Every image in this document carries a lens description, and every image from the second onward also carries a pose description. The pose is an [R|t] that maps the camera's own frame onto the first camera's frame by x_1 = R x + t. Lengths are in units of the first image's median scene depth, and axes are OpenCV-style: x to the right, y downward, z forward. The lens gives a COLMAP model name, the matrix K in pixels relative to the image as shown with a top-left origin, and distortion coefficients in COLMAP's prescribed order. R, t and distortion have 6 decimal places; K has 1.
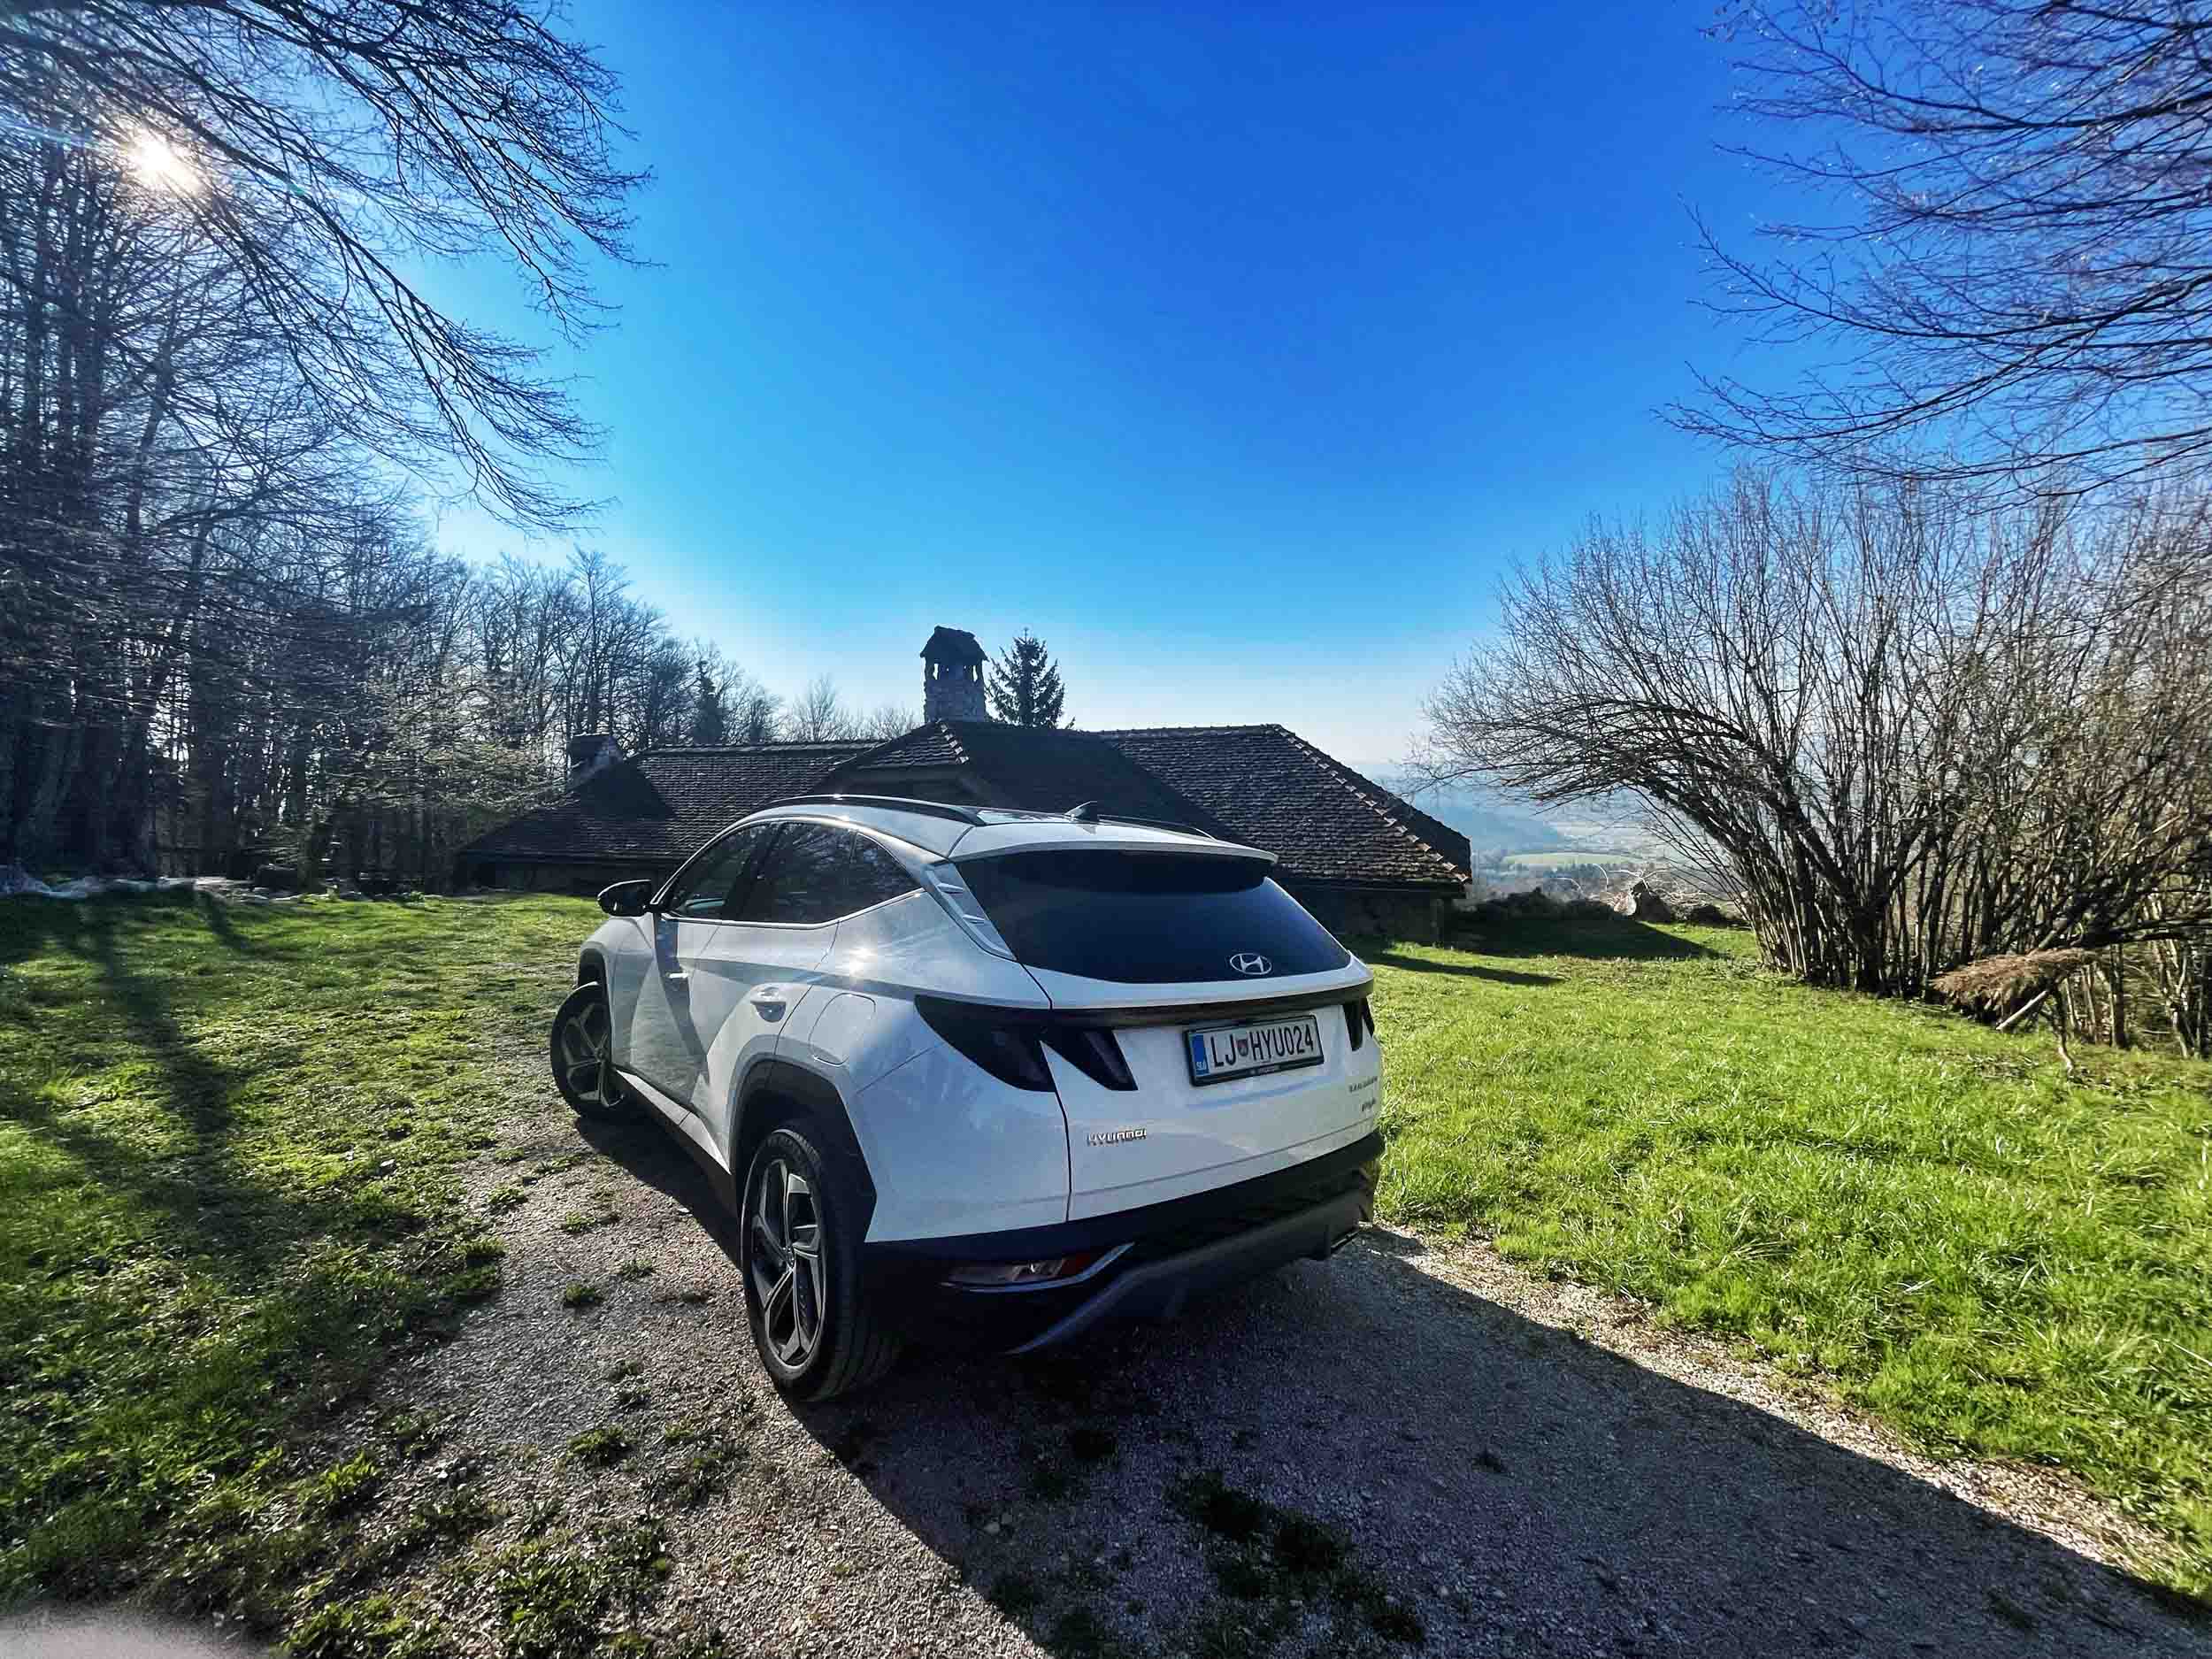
lens RADIAL K [[891.3, 0, 1104.3], [0, 891.3, 829.5], [0, 0, 1]] dist [-0.008242, 0.002235]
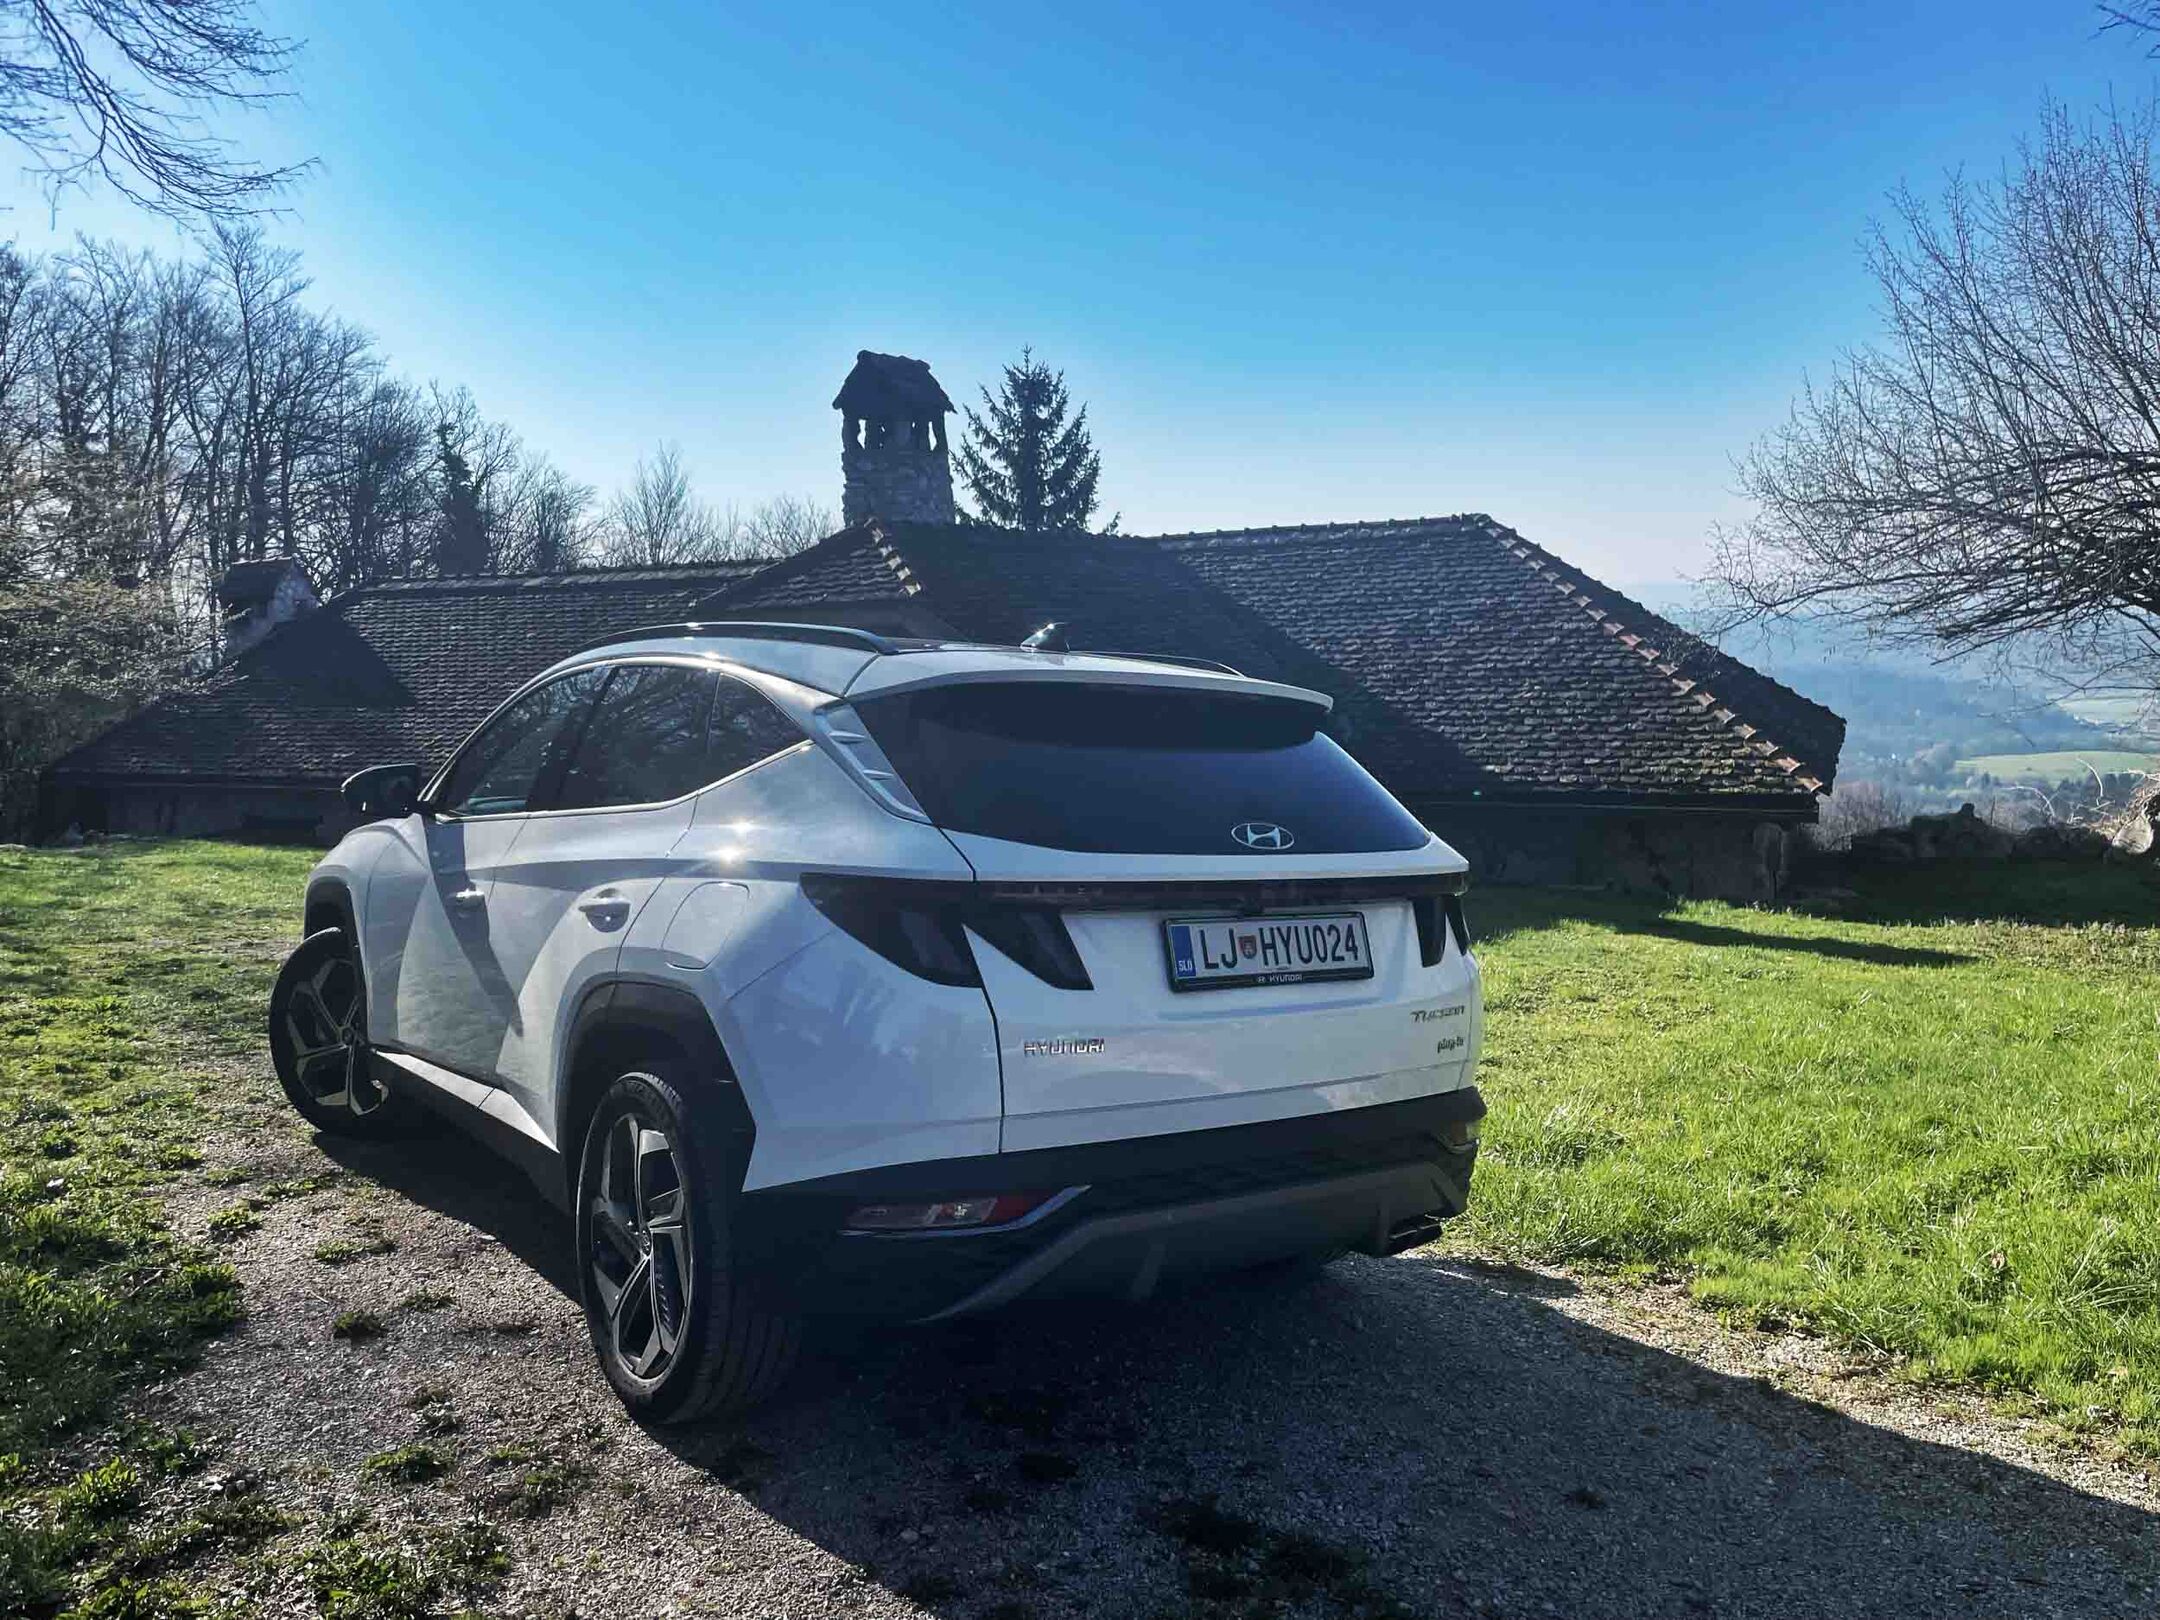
lens RADIAL K [[1649.4, 0, 1098.3], [0, 1649.4, 802.2], [0, 0, 1]] dist [0.039407, -0.061365]
pose [[0.998399, -0.014232, -0.054750, 0.079794], [0.016851, 0.998720, 0.047682, 0.043815], [0.054001, -0.048528, 0.997361, -0.258335]]
